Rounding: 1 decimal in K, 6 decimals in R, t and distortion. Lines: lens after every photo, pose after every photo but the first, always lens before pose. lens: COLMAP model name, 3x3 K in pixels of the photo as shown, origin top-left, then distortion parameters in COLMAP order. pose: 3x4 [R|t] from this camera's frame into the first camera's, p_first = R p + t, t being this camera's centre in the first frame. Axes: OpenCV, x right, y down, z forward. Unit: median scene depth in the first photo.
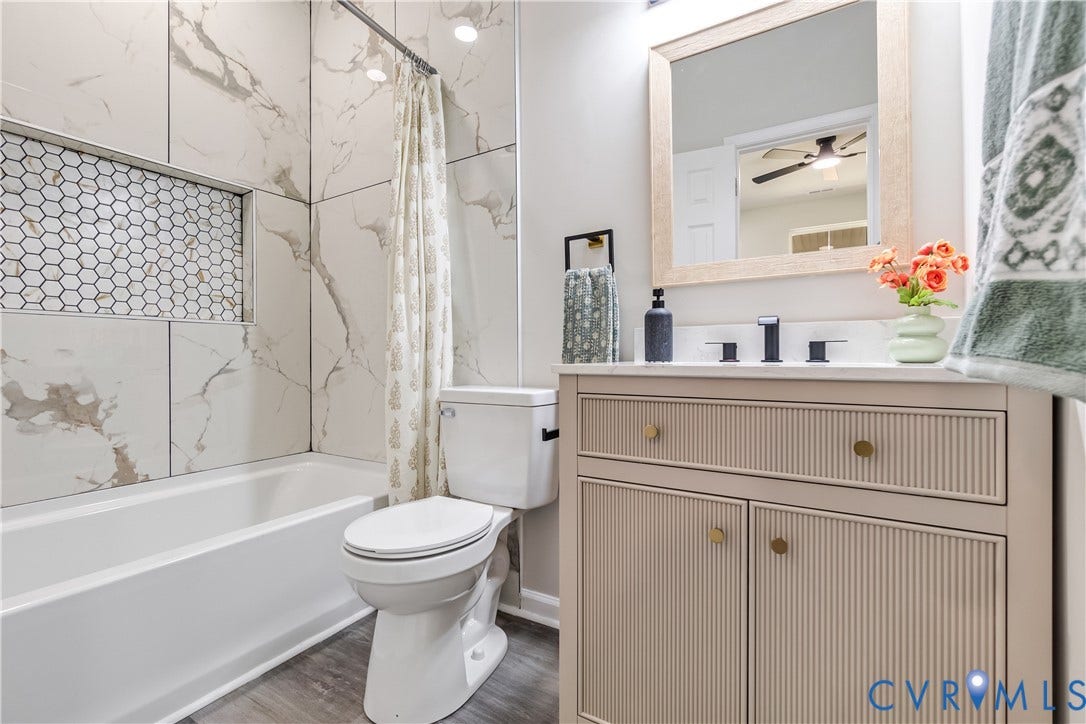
lens RADIAL K [[475.3, 0, 538.2], [0, 475.3, 351.6], [0, 0, 1]] dist [0.000326, -0.000059]
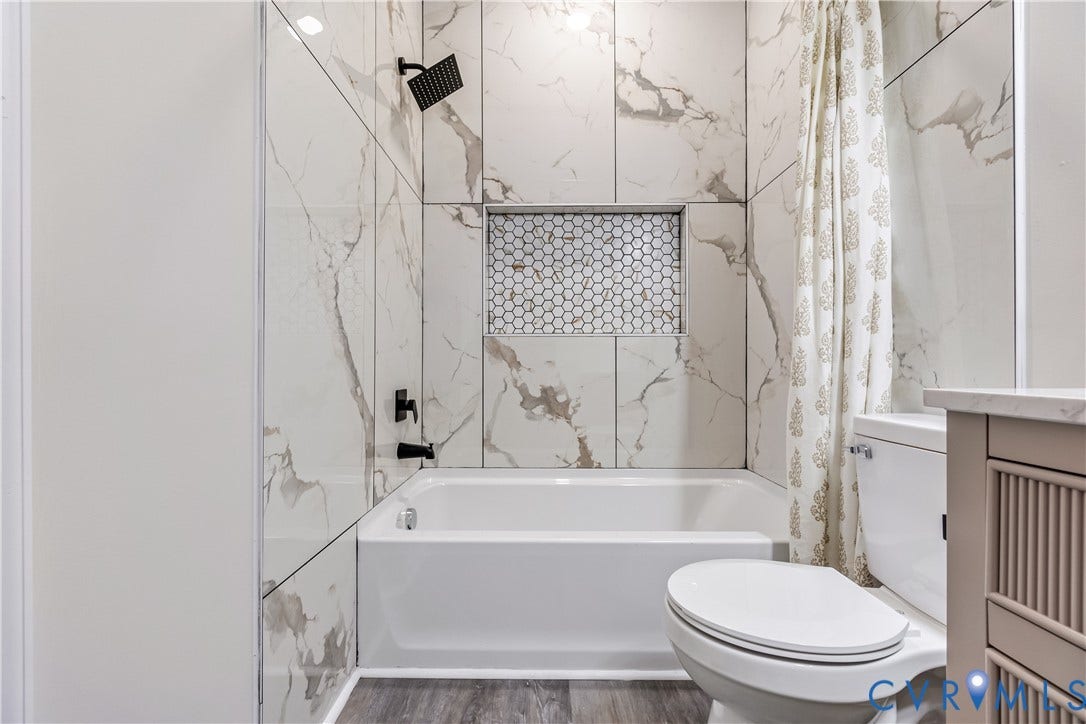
lens RADIAL K [[473.4, 0, 541.3], [0, 473.4, 364.1], [0, 0, 1]] dist [0.000481, 0.000566]
pose [[0.514784, -0.000358, -0.857320, 0.138118], [0.006555, 0.999972, 0.003518, -0.000805], [0.857295, -0.007431, 0.514772, 0.234124]]
